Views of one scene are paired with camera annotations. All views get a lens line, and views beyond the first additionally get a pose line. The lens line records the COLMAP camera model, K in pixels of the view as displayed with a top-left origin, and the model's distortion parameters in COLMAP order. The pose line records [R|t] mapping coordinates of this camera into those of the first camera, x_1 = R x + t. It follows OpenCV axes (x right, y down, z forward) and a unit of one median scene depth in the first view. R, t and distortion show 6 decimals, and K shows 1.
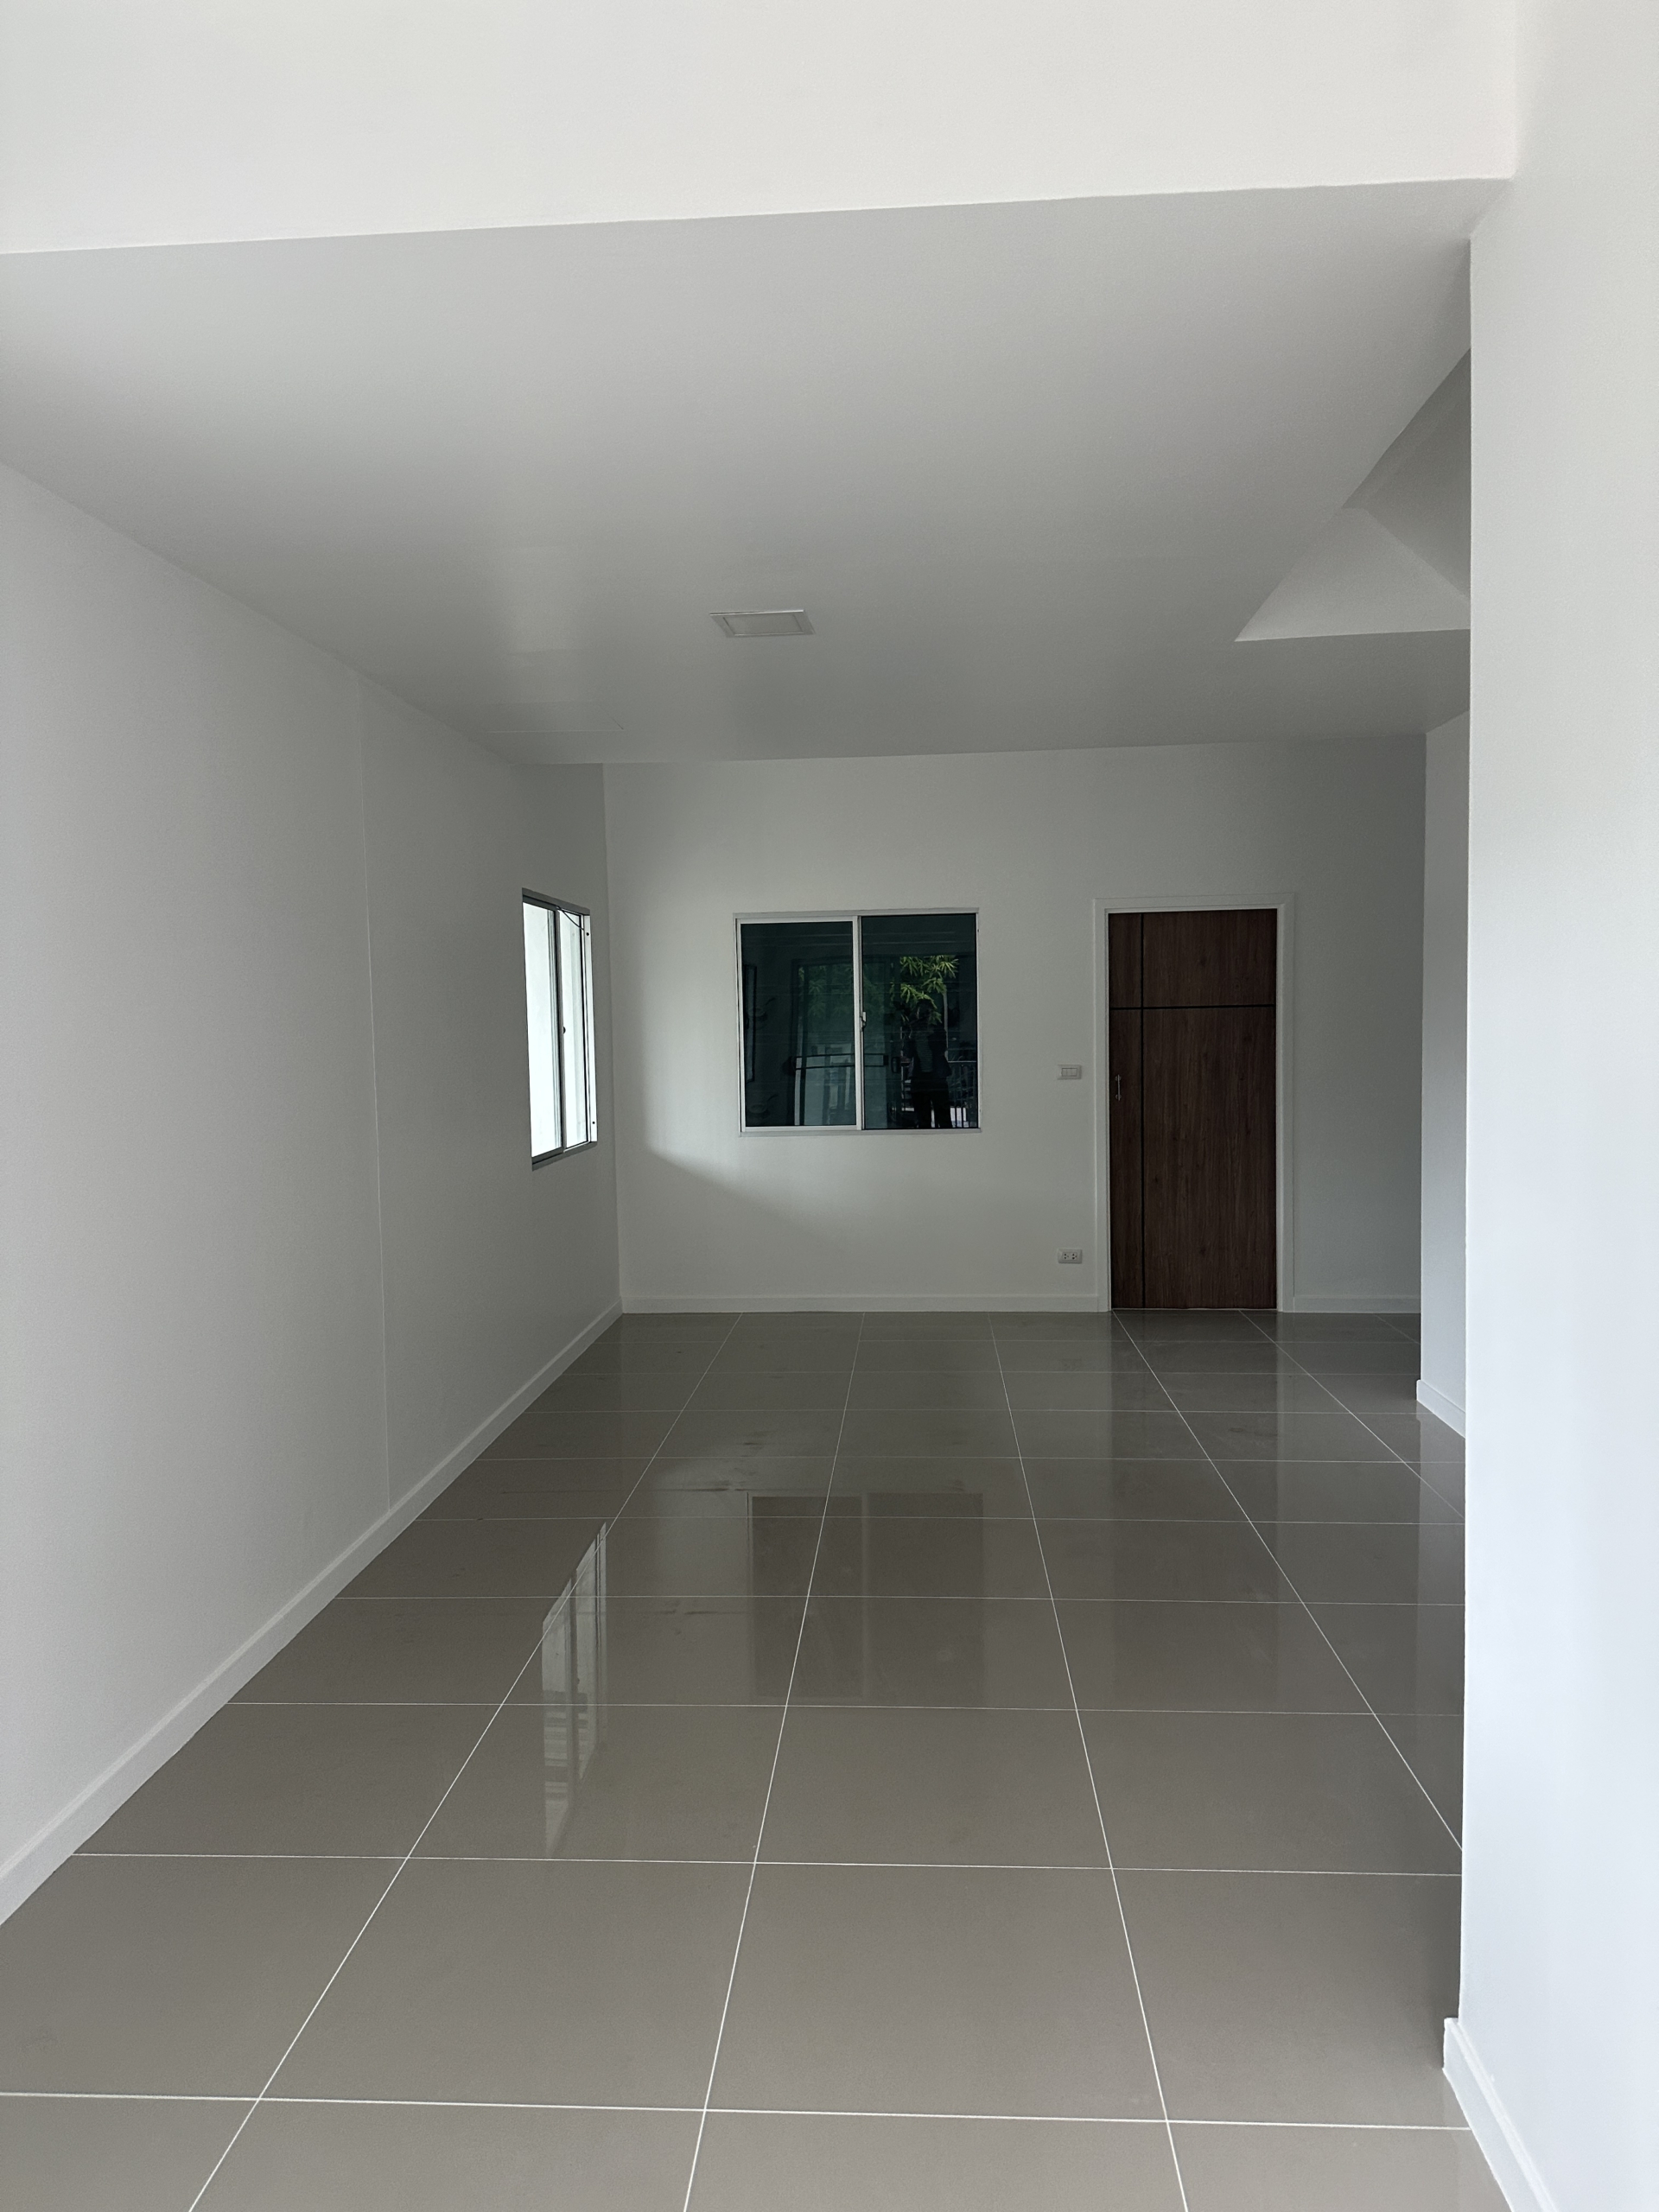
lens RADIAL K [[1541.4, 0, 830.0], [0, 1541.4, 1106.4], [0, 0, 1]] dist [0.003758, 0.000076]
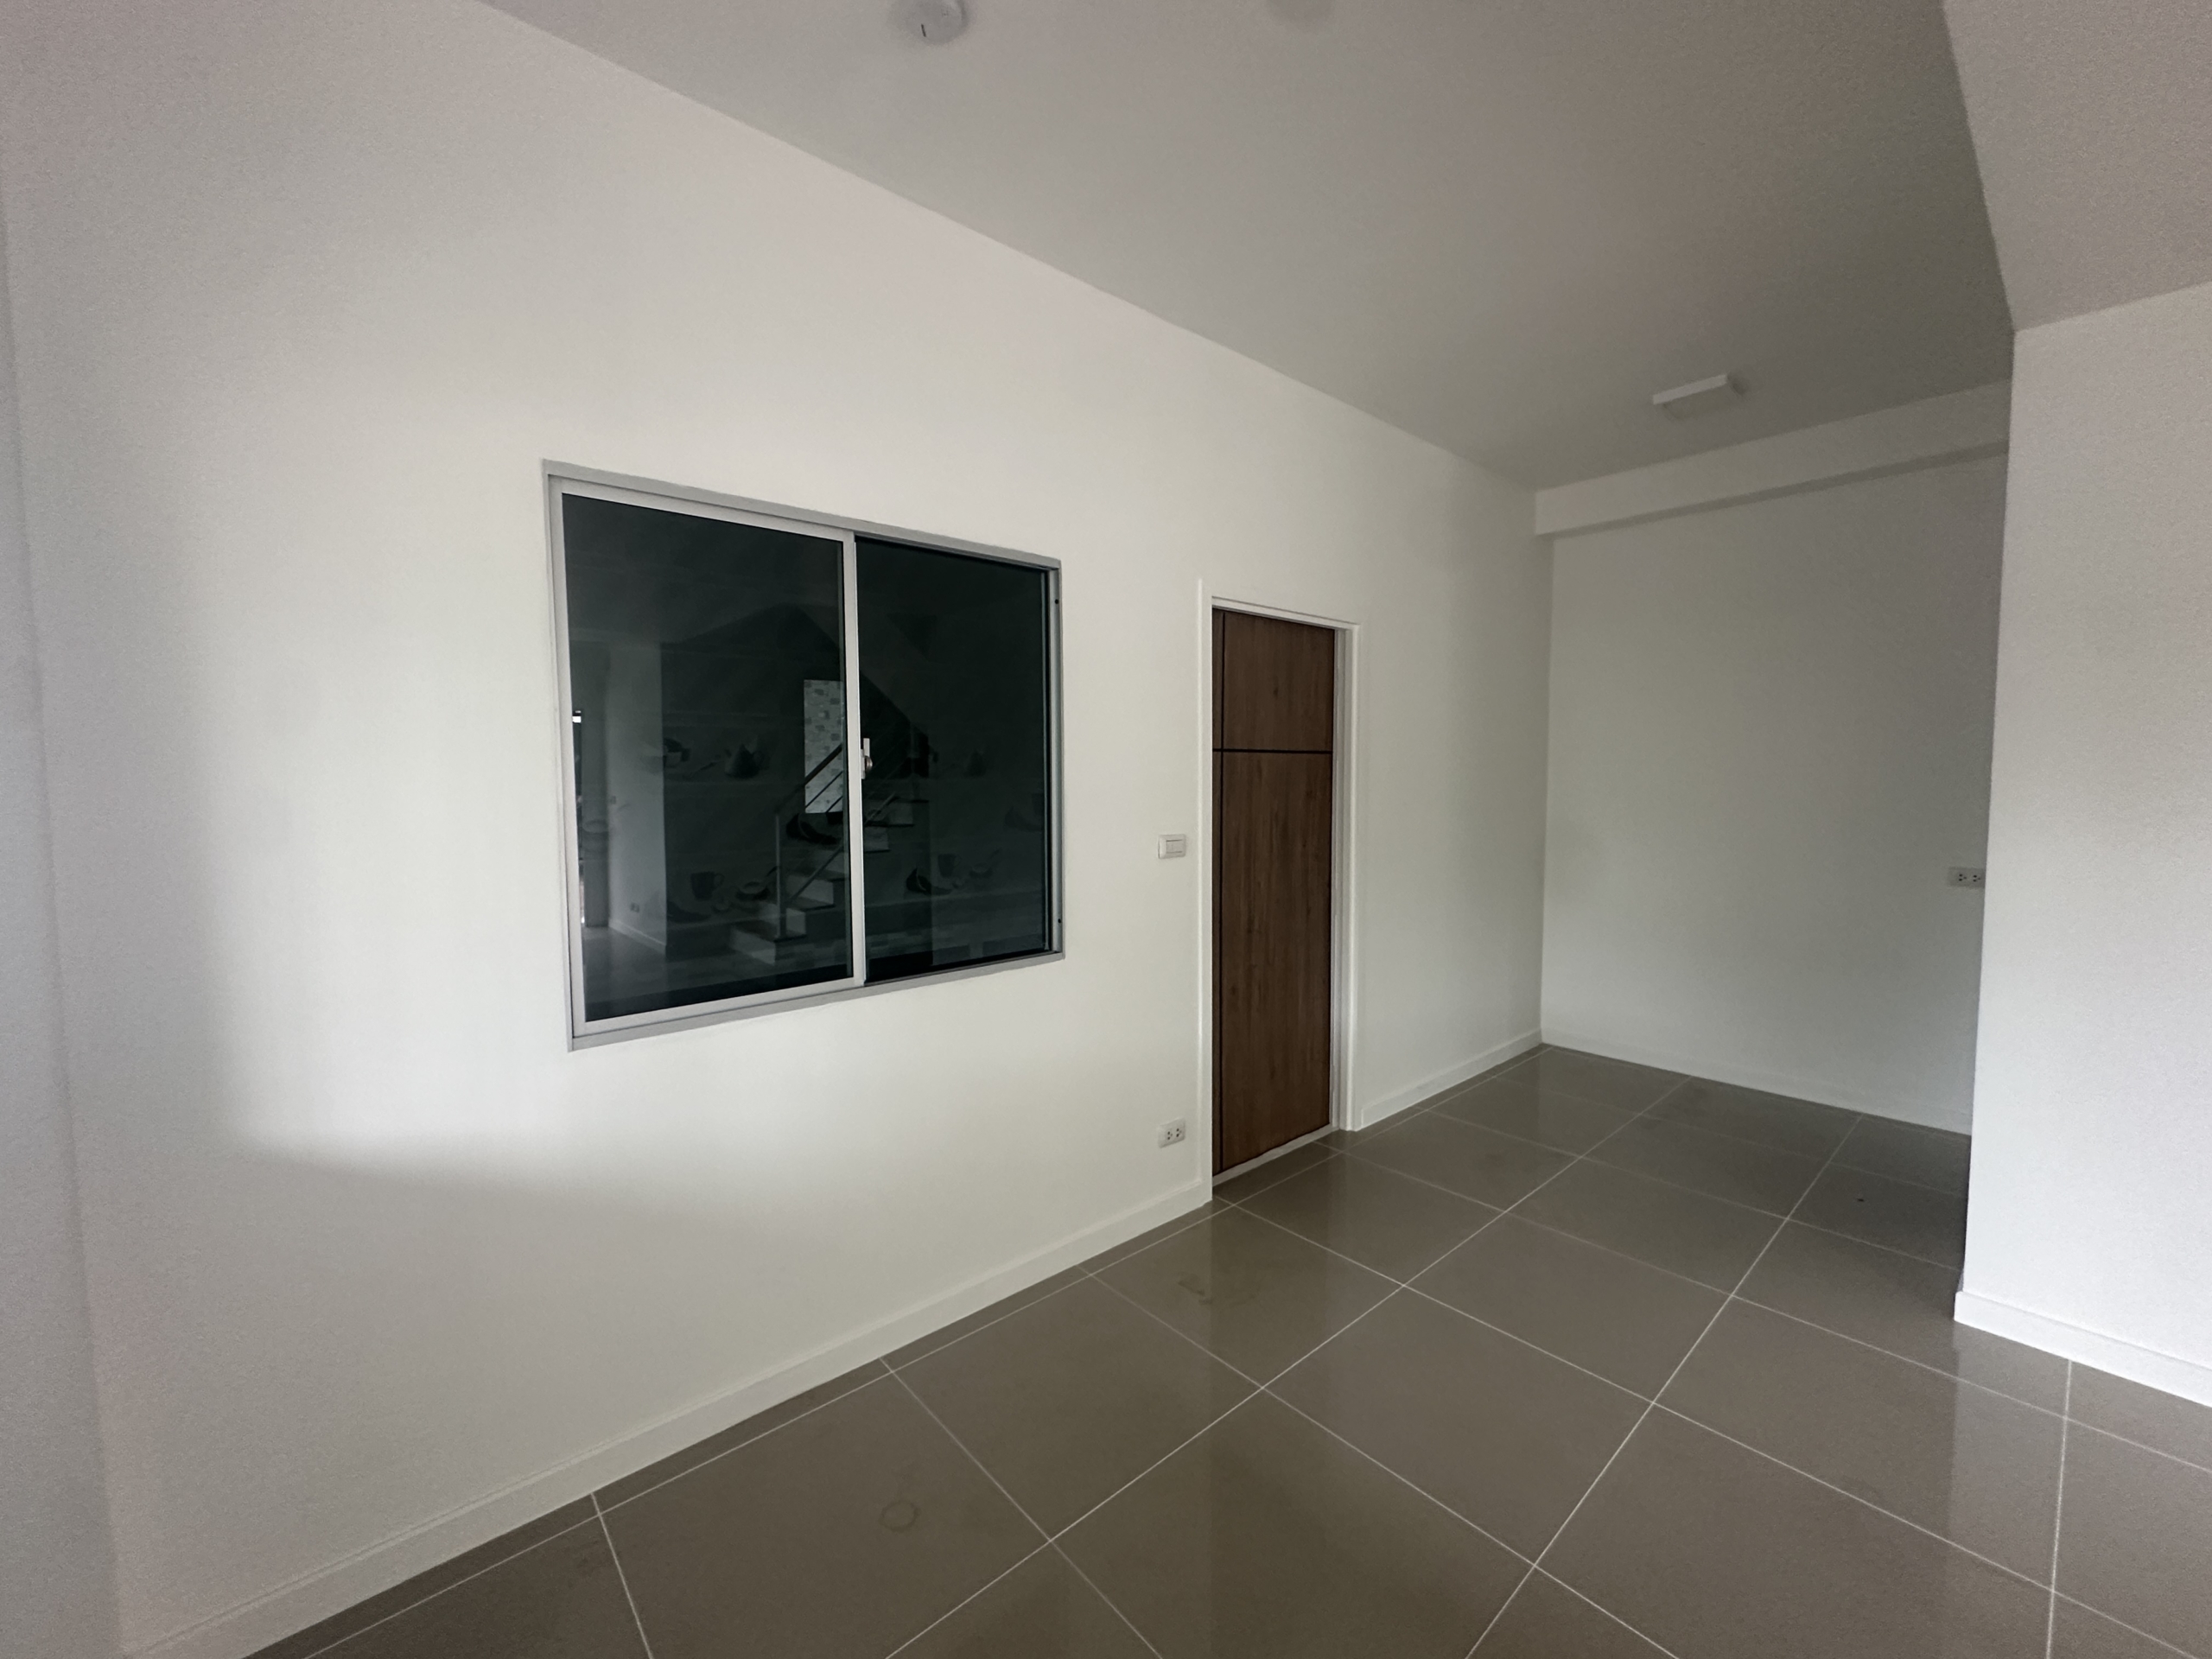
lens RADIAL K [[880.7, 0, 1111.6], [0, 880.7, 825.5], [0, 0, 1]] dist [-0.003152, -0.000011]
pose [[0.701924, -0.025747, 0.711787, -0.119415], [0.032326, 0.999468, 0.004276, -0.032935], [-0.711518, 0.020007, 0.702383, 0.755208]]
